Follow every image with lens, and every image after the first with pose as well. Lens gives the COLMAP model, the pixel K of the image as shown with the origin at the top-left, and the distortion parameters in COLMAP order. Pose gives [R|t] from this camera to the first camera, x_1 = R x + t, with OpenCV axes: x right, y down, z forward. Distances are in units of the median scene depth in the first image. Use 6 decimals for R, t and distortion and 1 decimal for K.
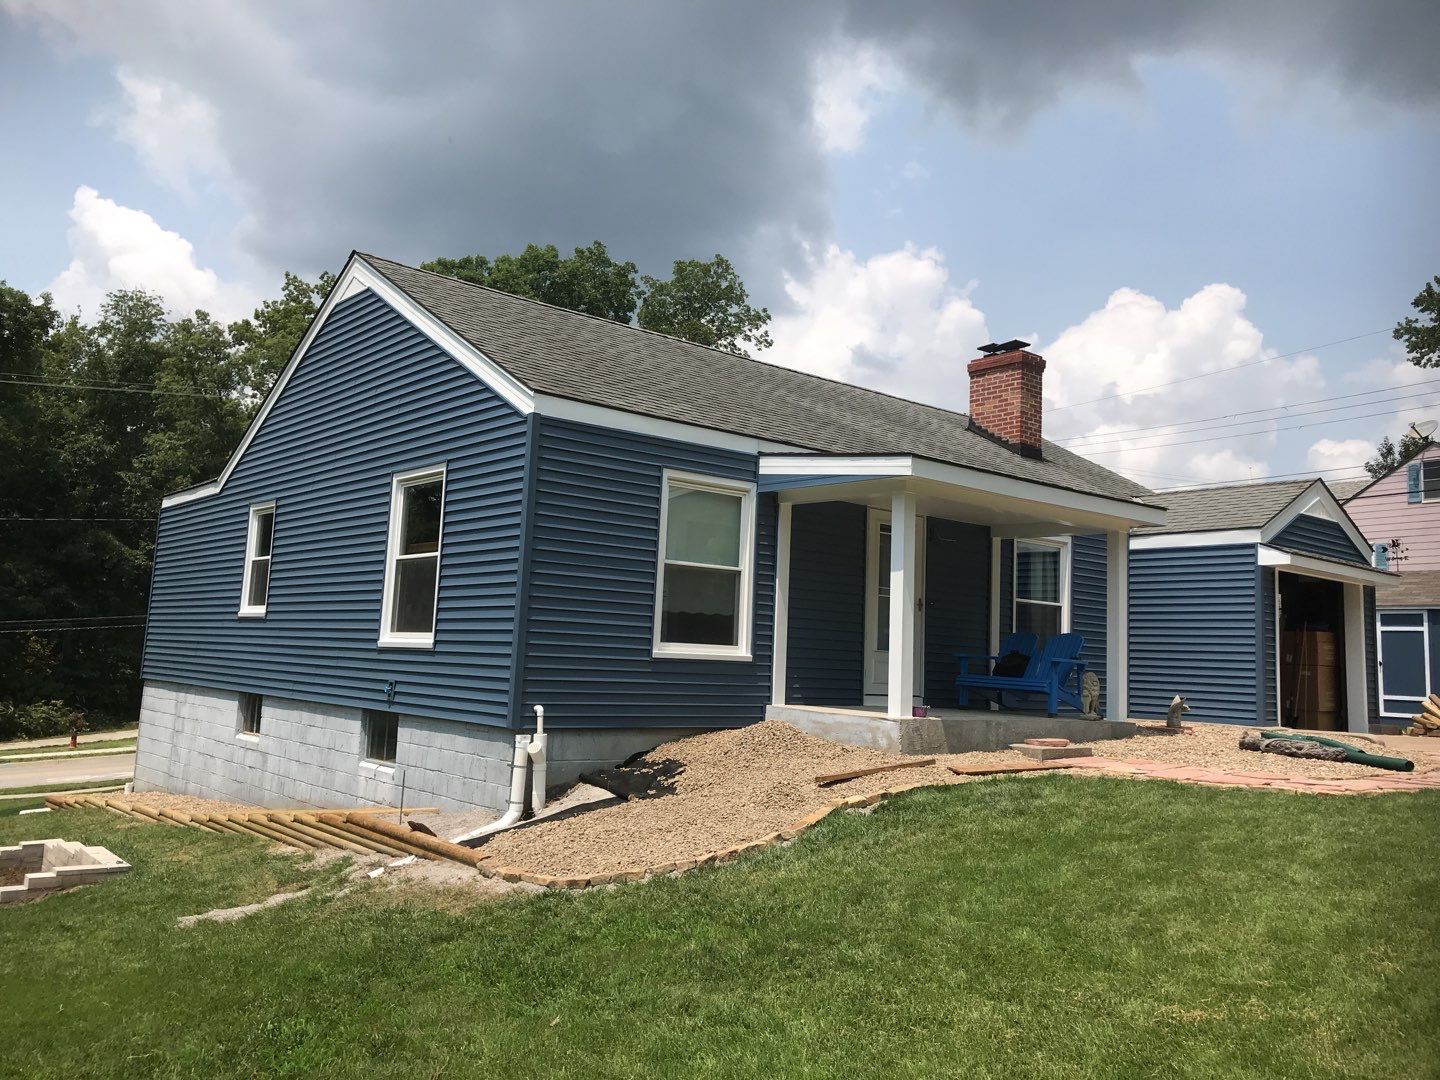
lens RADIAL K [[1175.8, 0, 716.2], [0, 1175.8, 528.8], [0, 0, 1]] dist [0.031489, -0.038232]
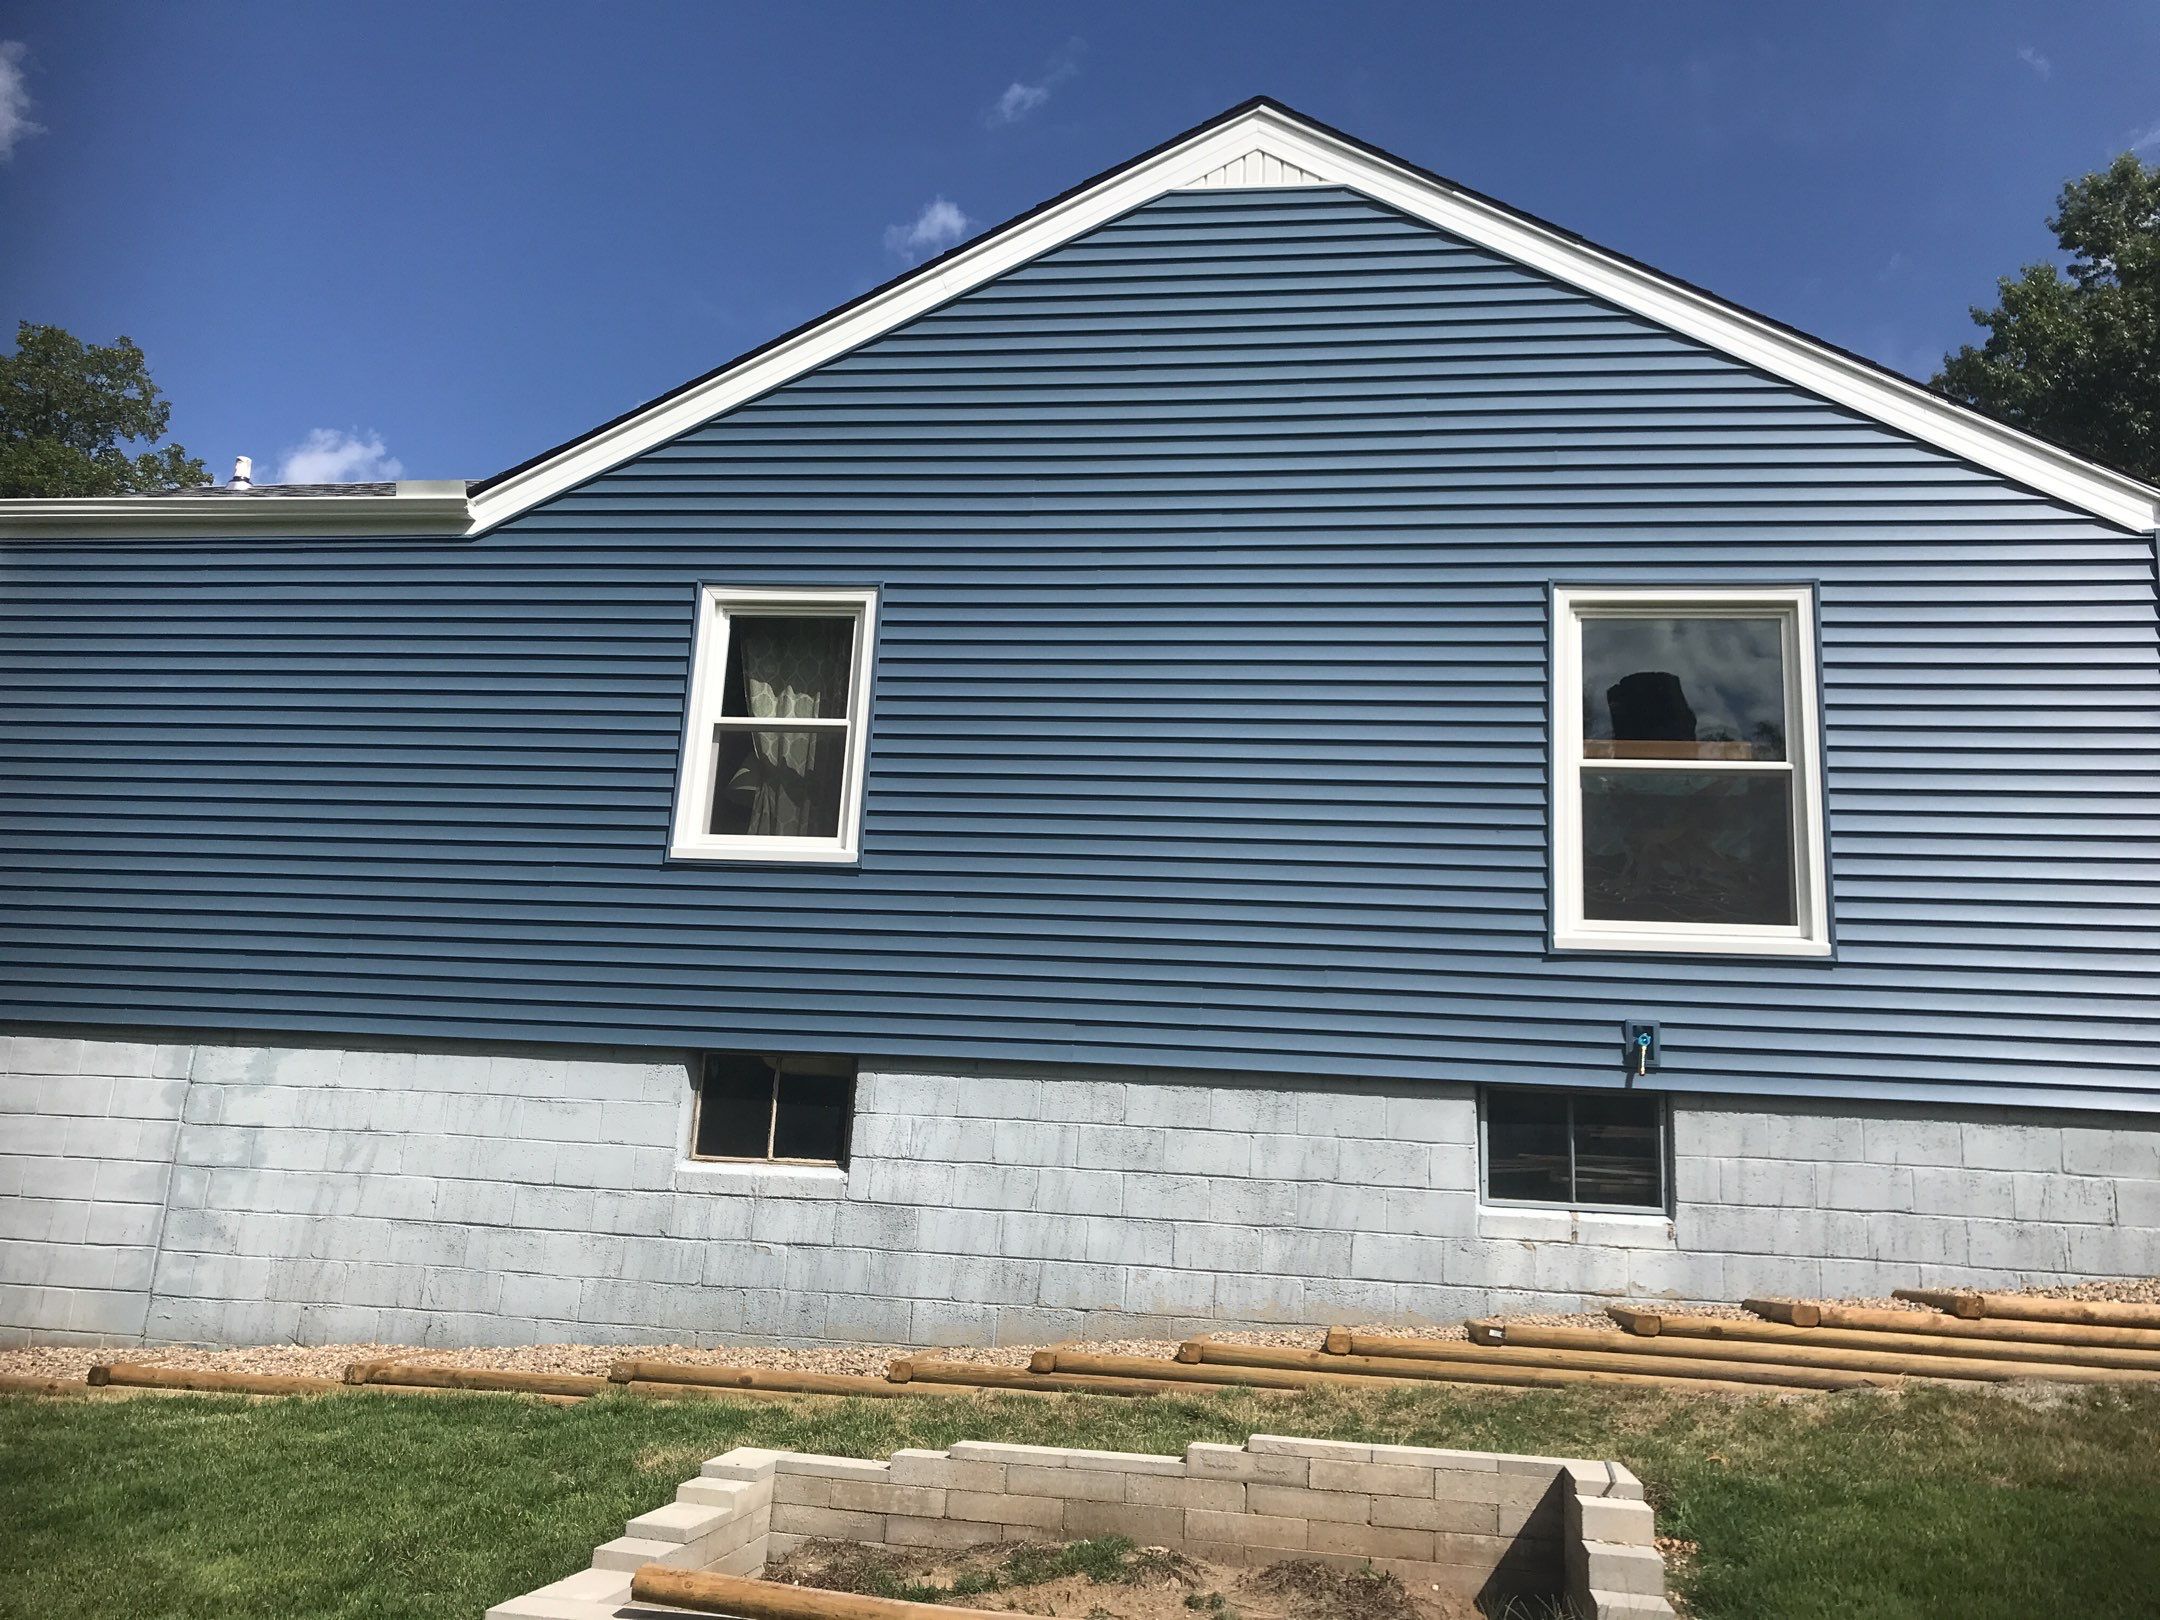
lens RADIAL K [[1763.6, 0, 1086.0], [0, 1763.6, 808.9], [0, 0, 1]] dist [0.031489, -0.038232]
pose [[0.749533, 0.147684, 0.645283, -0.861130], [-0.098102, 0.988814, -0.112355, 0.139730], [-0.654658, 0.020910, 0.755636, 0.596332]]
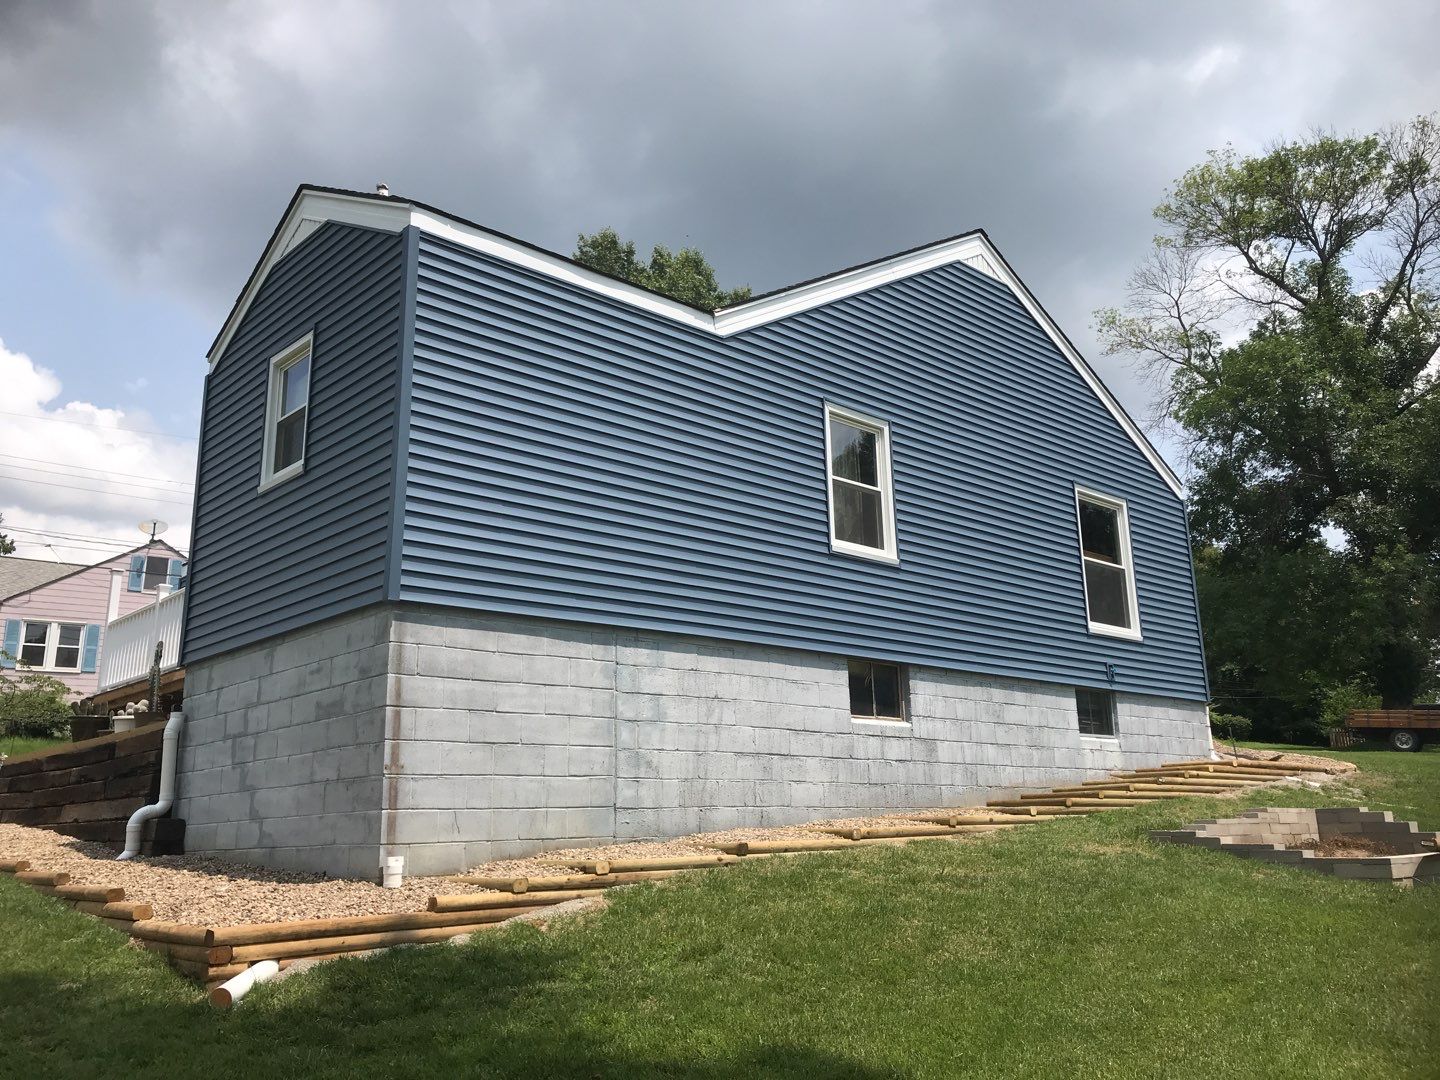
lens RADIAL K [[1175.8, 0, 720.2], [0, 1175.8, 531.7], [0, 0, 1]] dist [0.031489, -0.038232]
pose [[-0.052002, 0.206337, 0.977098, -1.371144], [-0.096427, 0.972813, -0.210564, 0.274026], [-0.993981, -0.105168, -0.030692, 1.379113]]
